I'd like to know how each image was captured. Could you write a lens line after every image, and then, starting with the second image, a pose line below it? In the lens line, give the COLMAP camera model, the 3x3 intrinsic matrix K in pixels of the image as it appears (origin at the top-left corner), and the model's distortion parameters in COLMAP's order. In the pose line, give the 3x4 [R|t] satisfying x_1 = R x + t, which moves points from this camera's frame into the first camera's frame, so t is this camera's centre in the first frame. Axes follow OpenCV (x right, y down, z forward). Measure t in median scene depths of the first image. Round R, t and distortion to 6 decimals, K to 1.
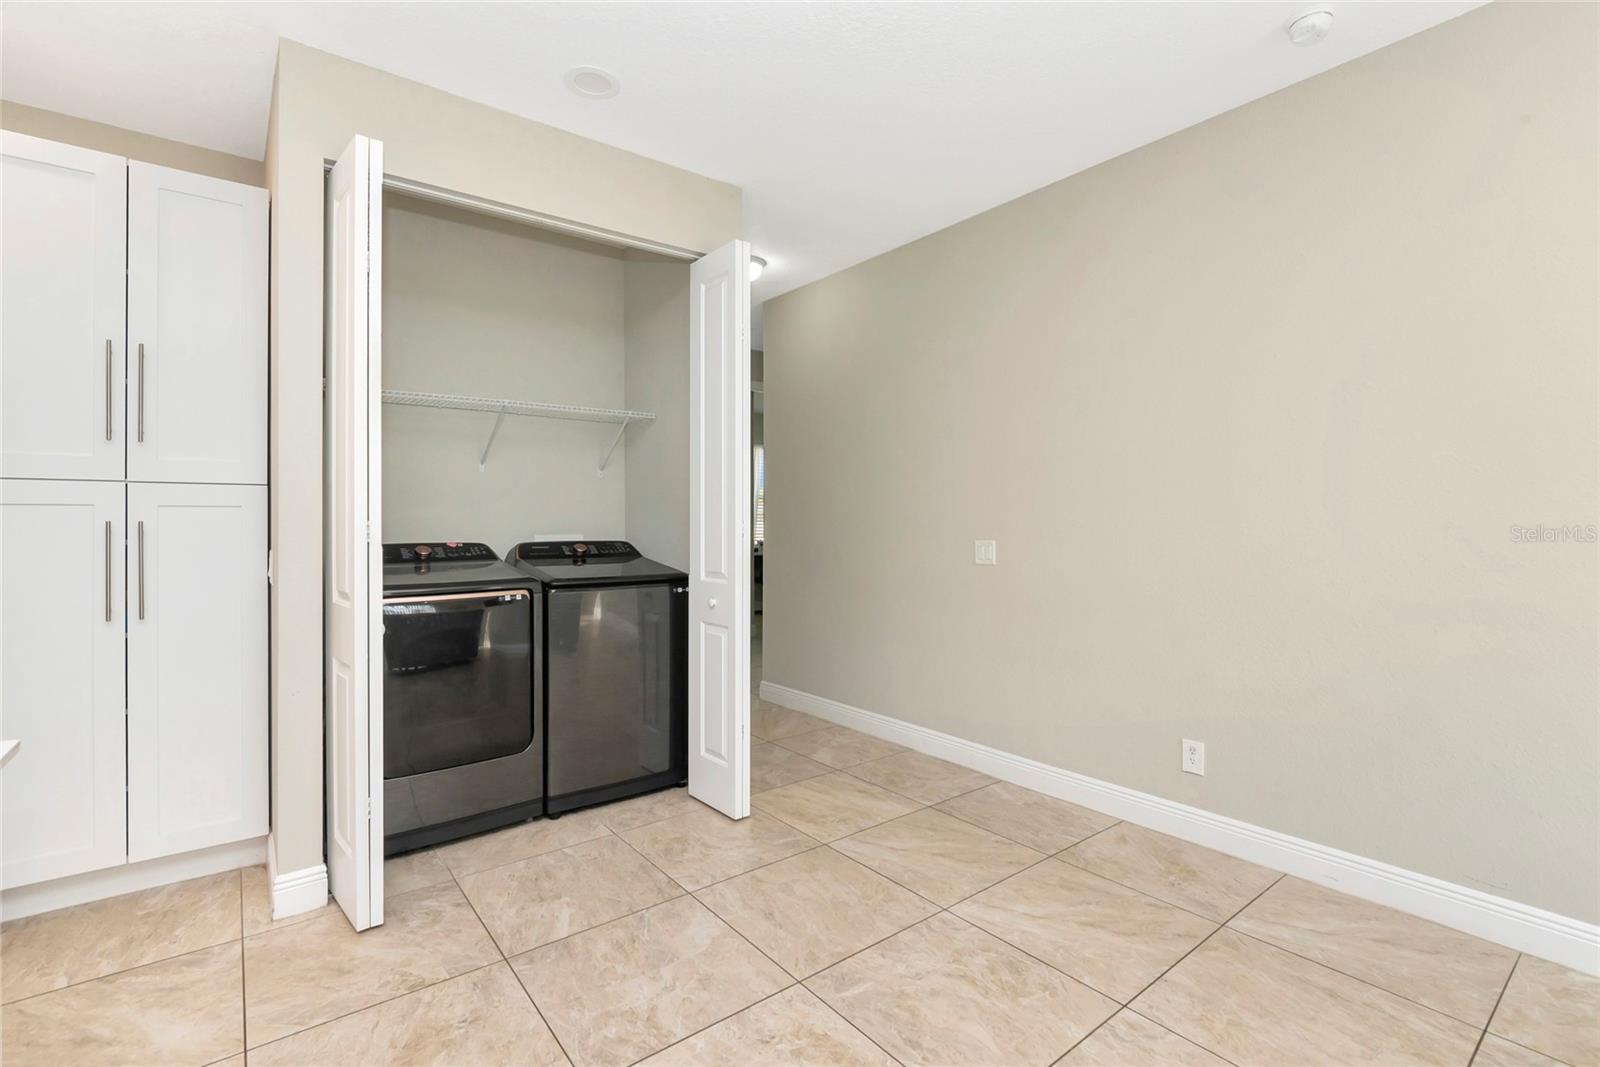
lens RADIAL K [[725.6, 0, 795.0], [0, 725.6, 517.3], [0, 0, 1]] dist [-0.020502, 0.007072]
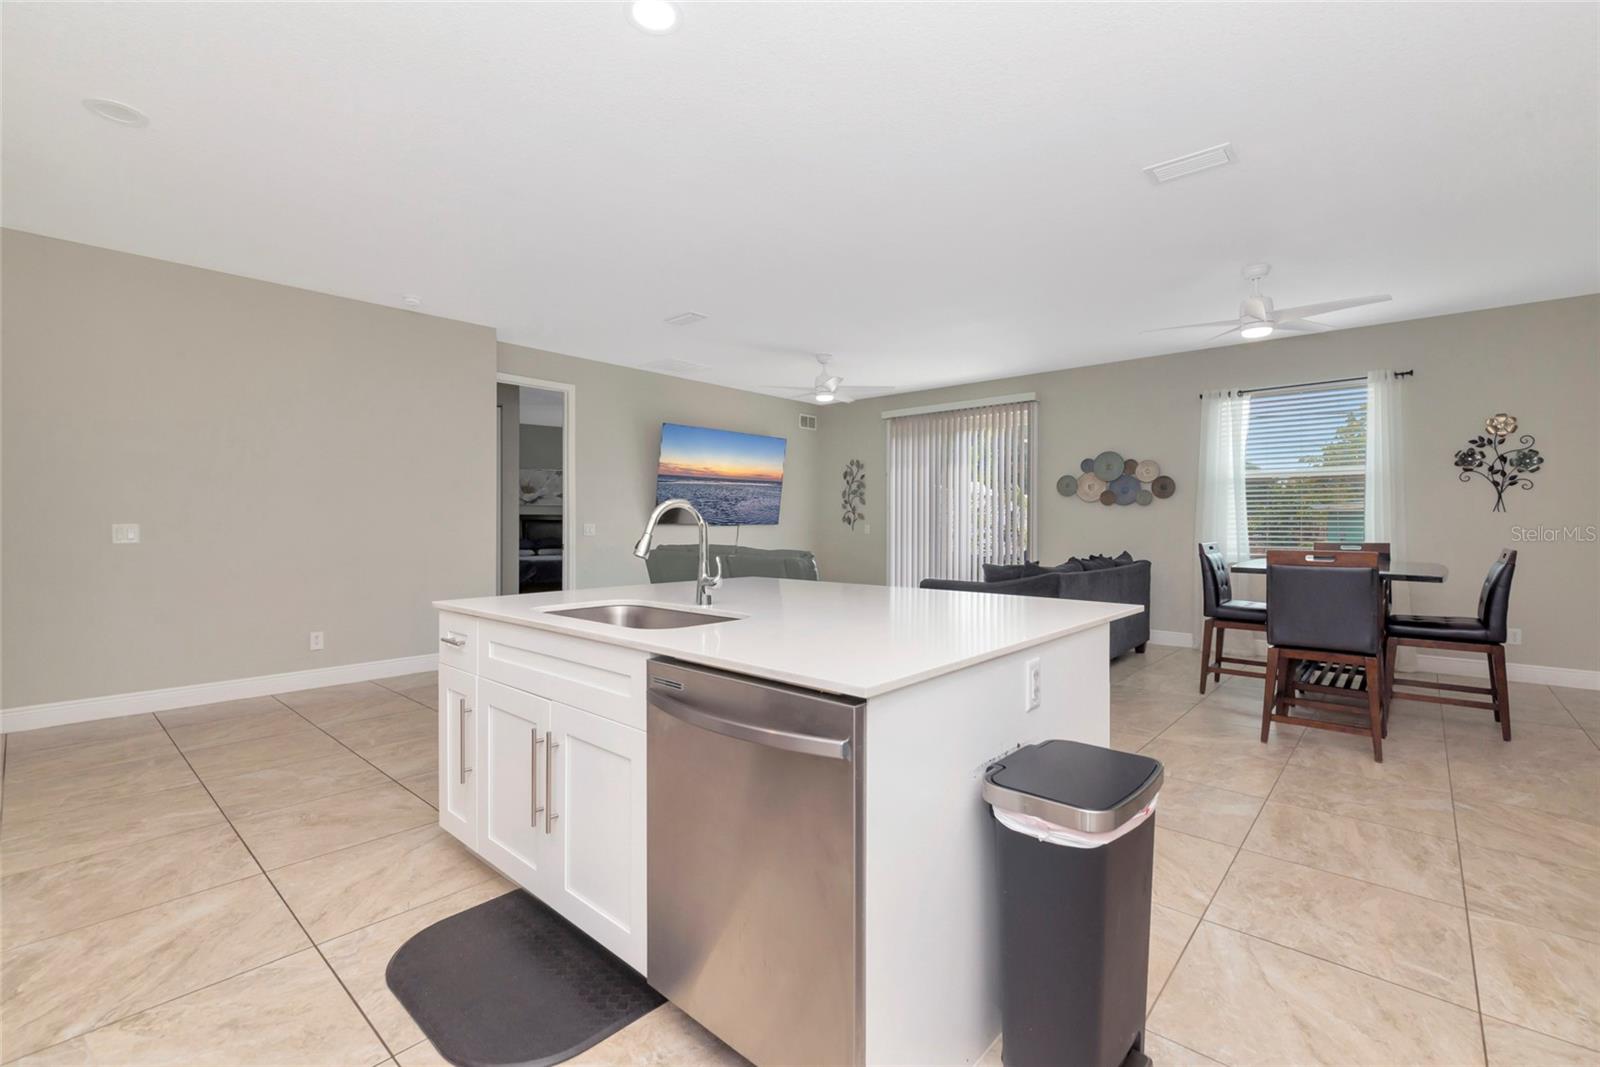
lens RADIAL K [[702.1, 0, 793.7], [0, 702.1, 532.1], [0, 0, 1]] dist [-0.025009, 0.008800]
pose [[-0.176319, -0.011747, 0.984263, -1.298238], [-0.006533, 0.999921, 0.010763, 0.029860], [-0.984311, -0.004533, -0.176382, 0.120614]]
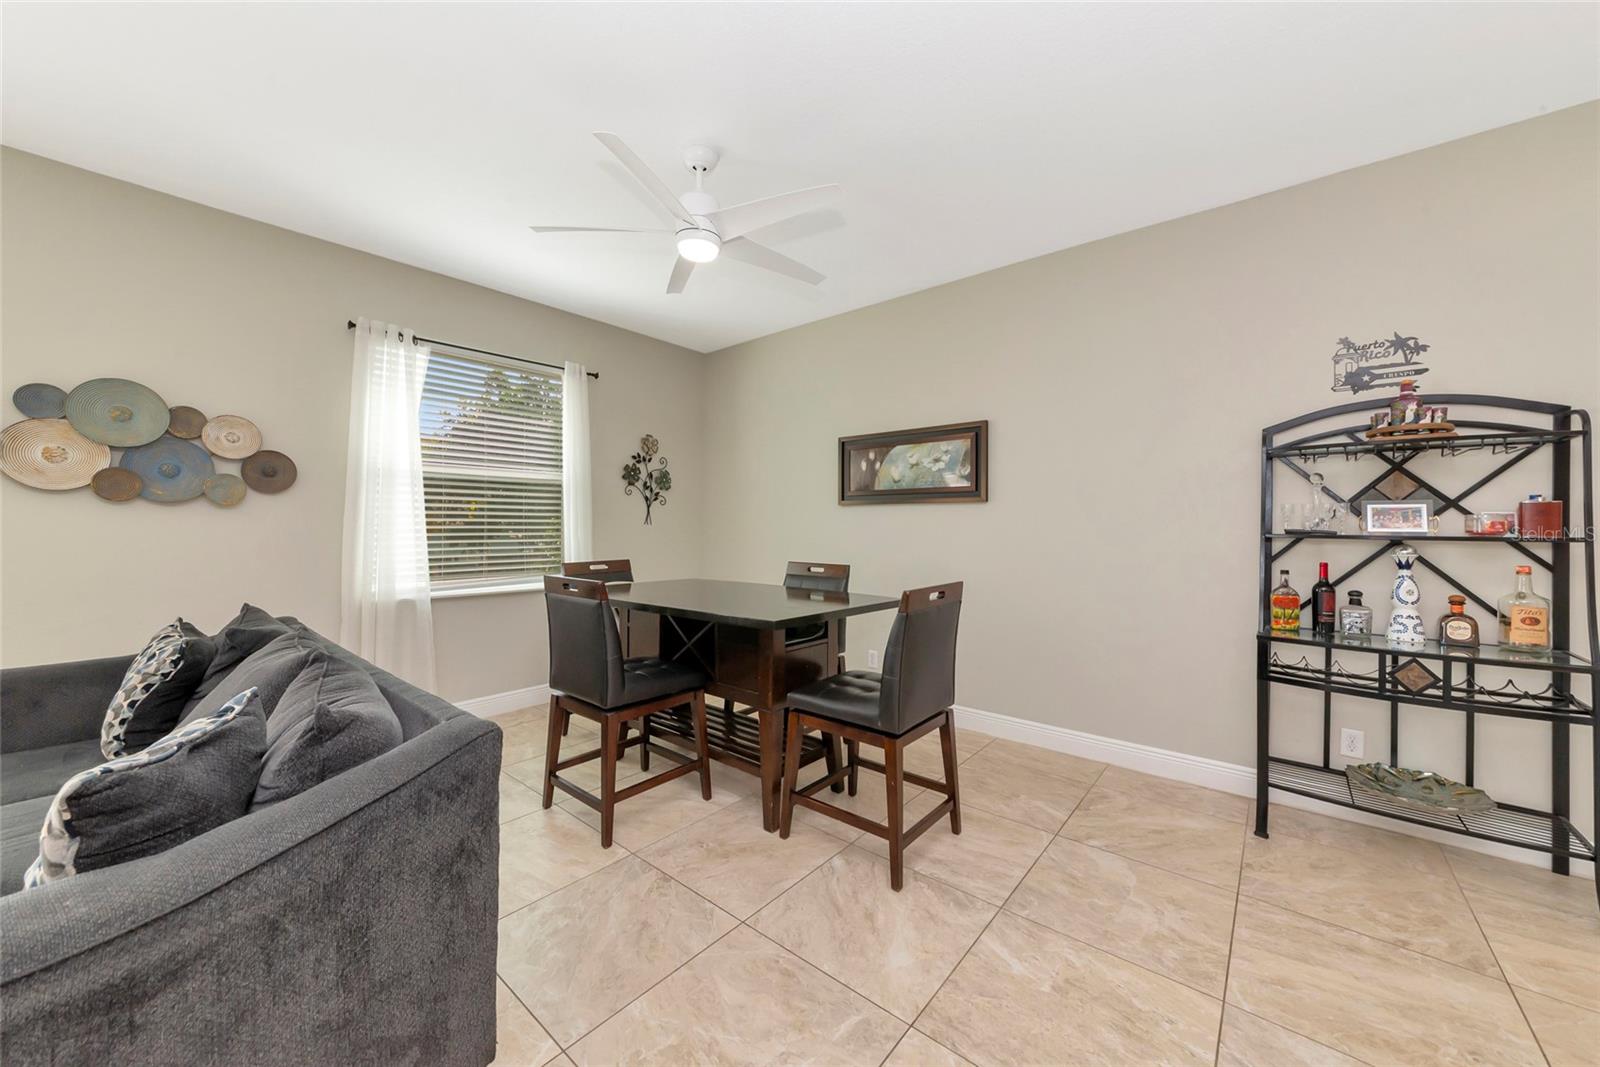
lens RADIAL K [[580.2, 0, 795.7], [0, 580.2, 526.9], [0, 0, 1]] dist [-0.009051, 0.000244]
pose [[-0.978471, -0.002017, -0.206376, 0.019329], [-0.001099, 0.999989, -0.004562, -0.000933], [0.206383, -0.004237, -0.978462, -0.295000]]
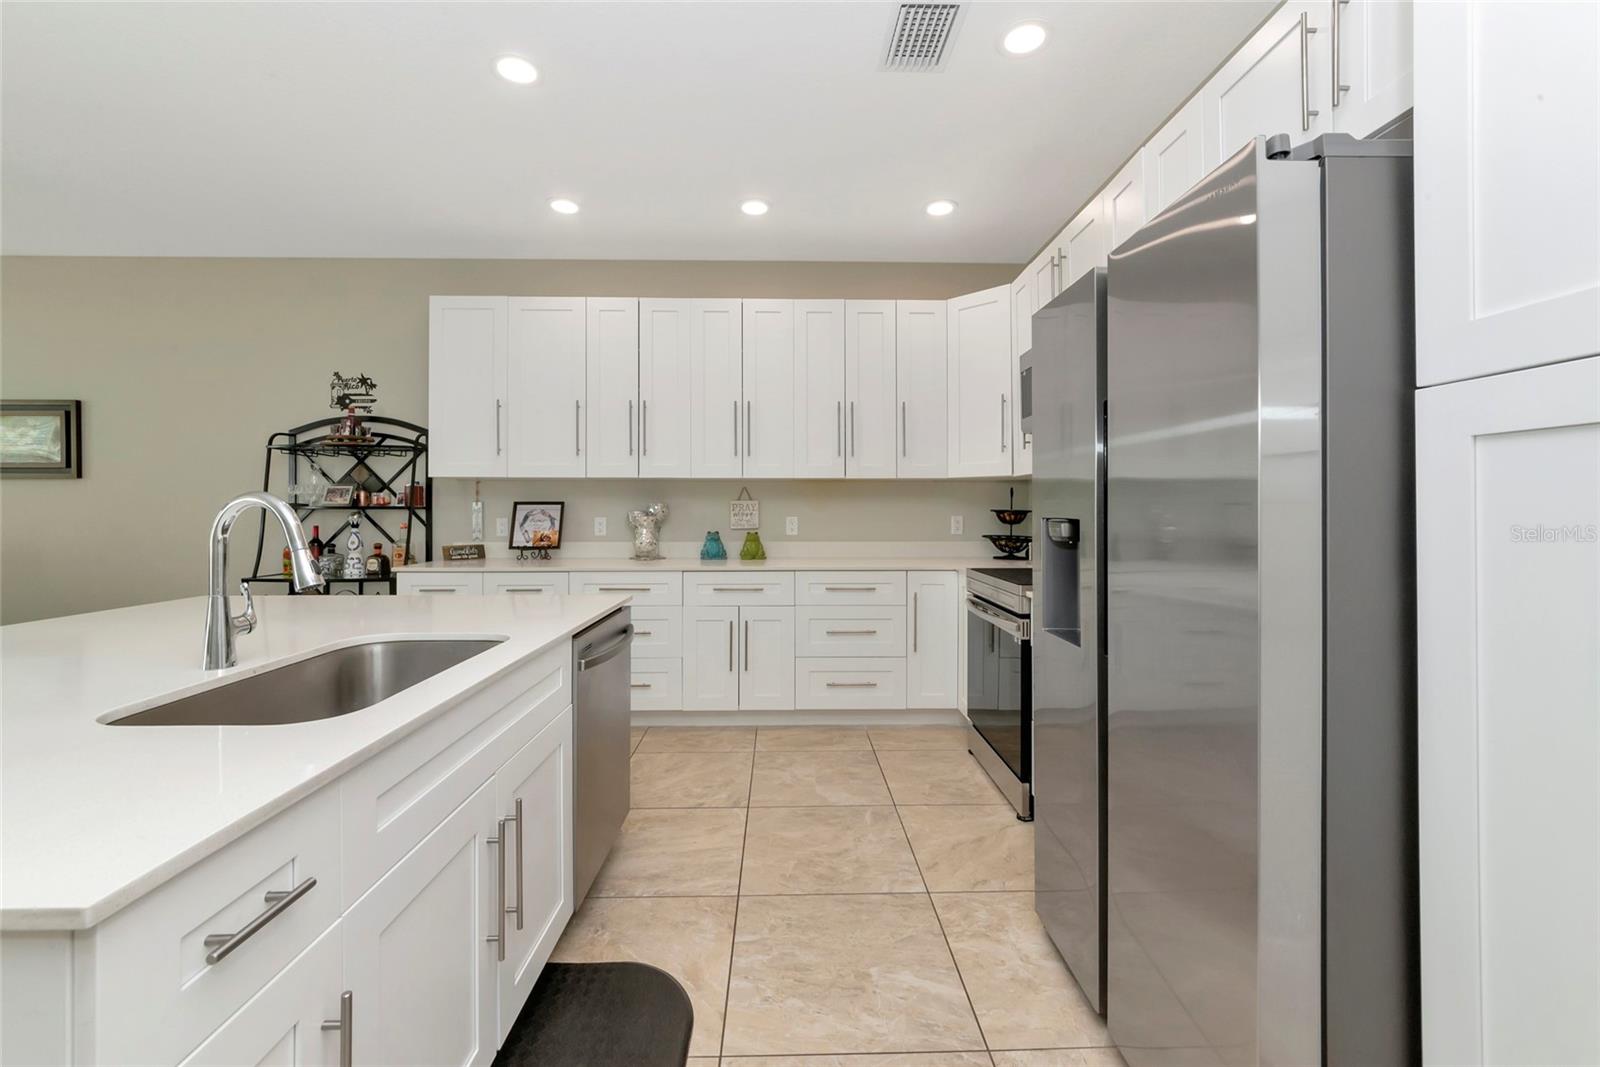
lens RADIAL K [[648.4, 0, 801.1], [0, 648.4, 506.0], [0, 0, 1]] dist [-0.000727, -0.000028]
pose [[-0.593035, 0.001841, -0.805175, -0.402838], [0.007422, 0.999967, -0.003181, 0.016780], [0.805143, -0.007863, -0.593029, 0.656199]]
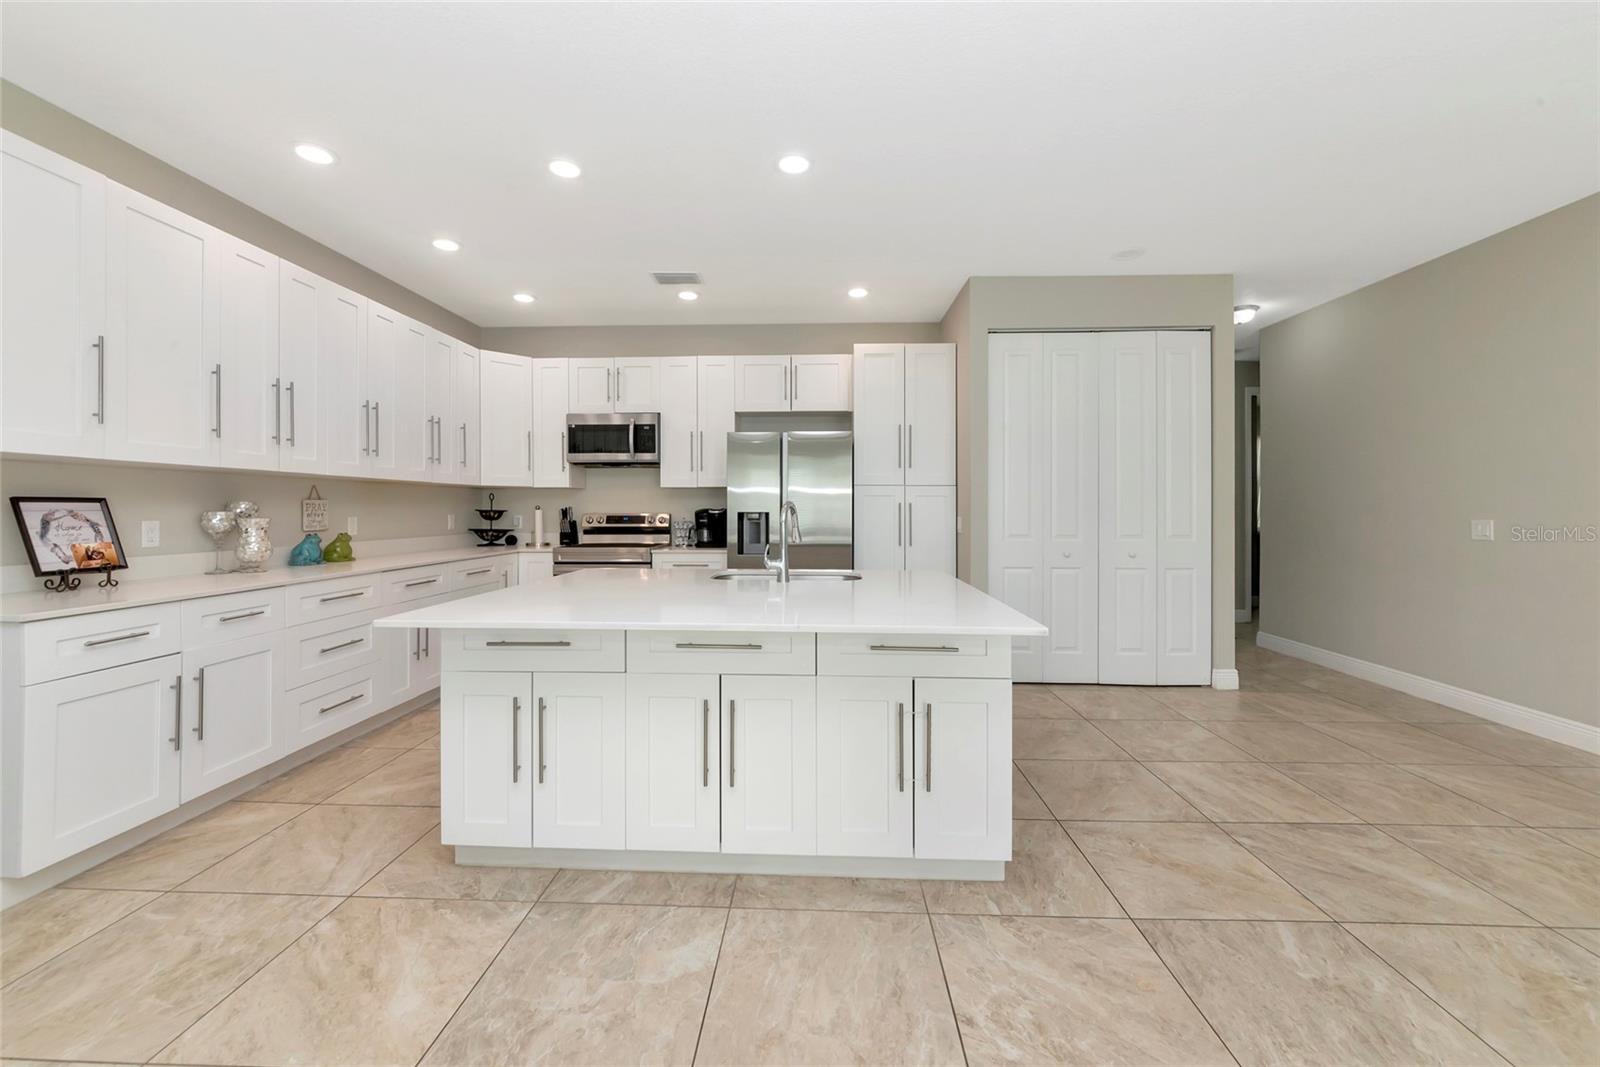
lens RADIAL K [[630.9, 0, 798.3], [0, 630.9, 505.0], [0, 0, 1]] dist [-0.007380, 0.000175]
pose [[0.764424, 0.000973, -0.644713, 0.081810], [-0.000357, 0.999999, 0.001087, 0.007987], [0.644713, -0.000601, 0.764424, -0.597717]]
